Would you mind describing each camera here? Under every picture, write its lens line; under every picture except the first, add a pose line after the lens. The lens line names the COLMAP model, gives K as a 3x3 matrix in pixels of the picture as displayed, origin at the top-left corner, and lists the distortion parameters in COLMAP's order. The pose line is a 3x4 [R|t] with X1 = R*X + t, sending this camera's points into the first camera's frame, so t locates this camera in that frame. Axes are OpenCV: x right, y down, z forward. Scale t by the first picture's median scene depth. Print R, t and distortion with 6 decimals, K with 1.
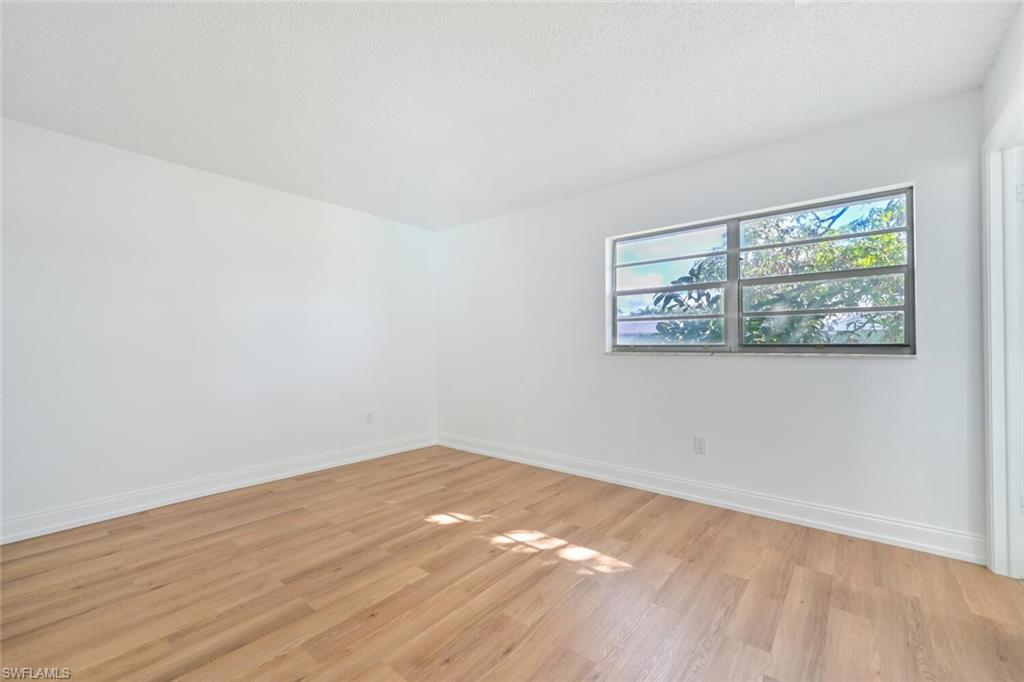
lens RADIAL K [[419.8, 0, 514.3], [0, 419.8, 347.7], [0, 0, 1]] dist [0.003193, 0.000158]
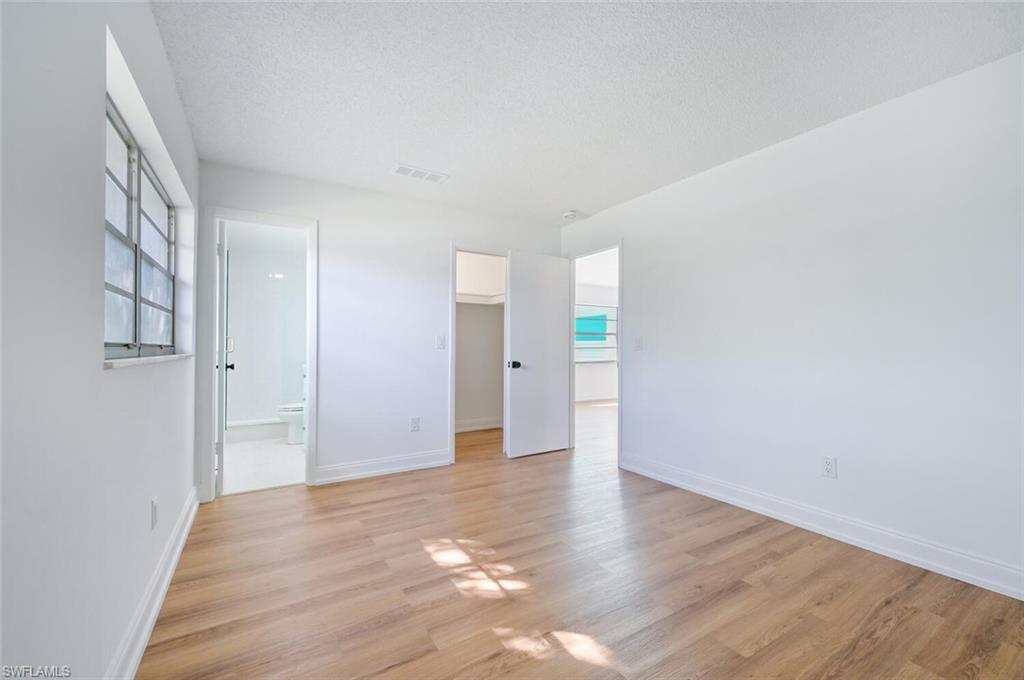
lens RADIAL K [[419.8, 0, 514.3], [0, 419.8, 346.7], [0, 0, 1]] dist [0.003193, 0.000158]
pose [[-0.943610, 0.001160, 0.331059, -0.330697], [-0.001028, 0.999979, -0.006435, 0.002172], [-0.331059, -0.006412, -0.943588, 1.953211]]
